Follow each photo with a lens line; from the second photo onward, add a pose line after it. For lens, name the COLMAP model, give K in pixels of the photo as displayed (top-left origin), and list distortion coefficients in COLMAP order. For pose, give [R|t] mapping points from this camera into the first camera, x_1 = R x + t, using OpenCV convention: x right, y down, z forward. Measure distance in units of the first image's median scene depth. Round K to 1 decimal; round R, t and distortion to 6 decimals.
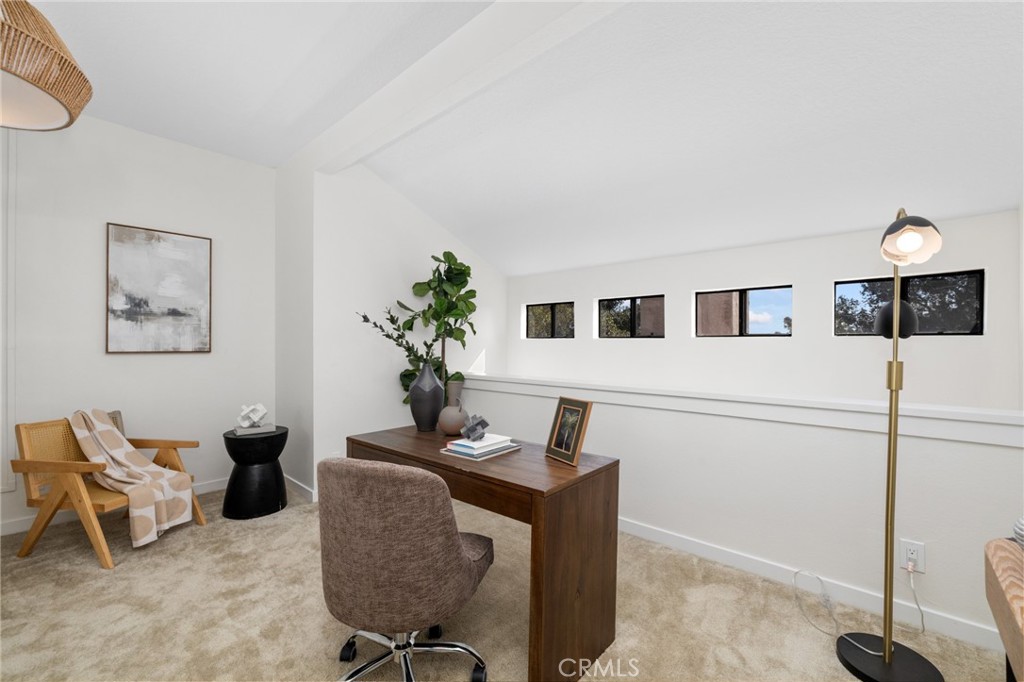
lens RADIAL K [[430.9, 0, 512.0], [0, 430.9, 341.0], [0, 0, 1]] dist [0.001003, 0.000023]
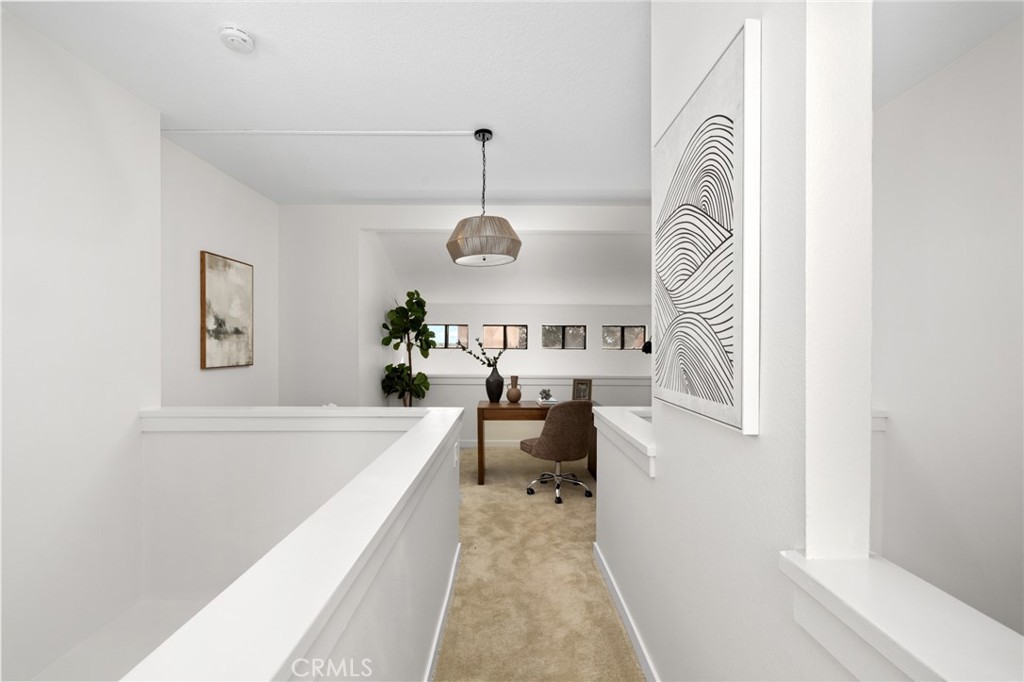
lens RADIAL K [[430.9, 0, 512.0], [0, 430.9, 341.0], [0, 0, 1]] dist [0.001003, 0.000023]
pose [[0.762445, 0.004312, 0.647038, -1.009046], [-0.004889, 0.999988, -0.000902, -0.044566], [-0.647034, -0.002476, 0.762457, -0.343404]]
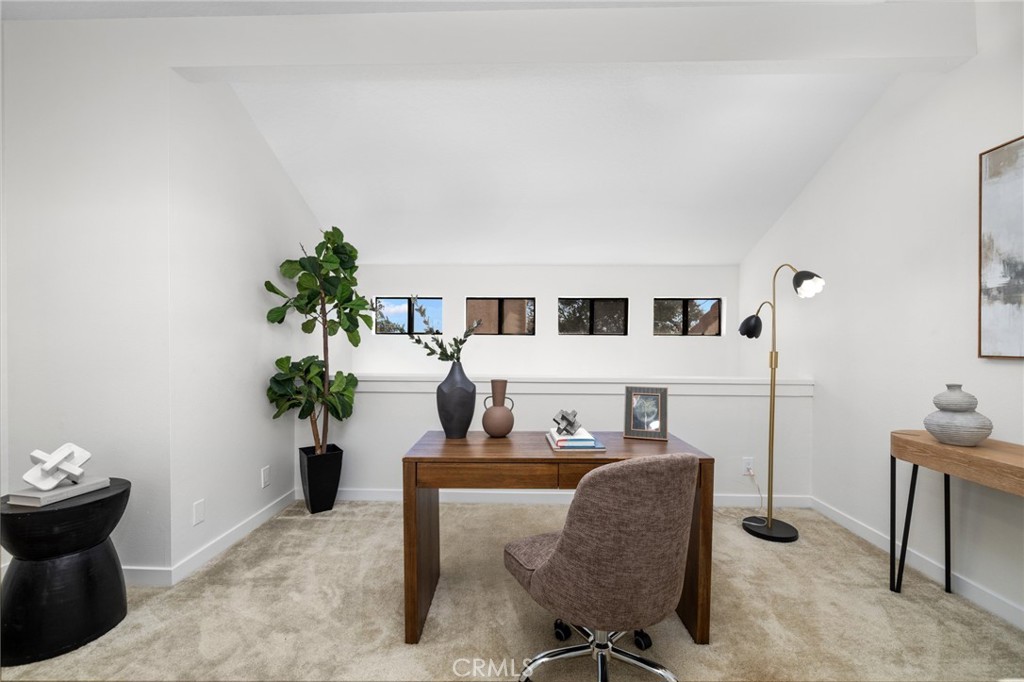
lens RADIAL K [[430.9, 0, 512.0], [0, 430.9, 341.0], [0, 0, 1]] dist [0.001003, 0.000023]
pose [[0.785739, 0.001586, 0.618556, -0.485491], [-0.003611, 0.999991, 0.002023, 0.007070], [-0.618547, -0.003823, 0.785738, 0.194185]]
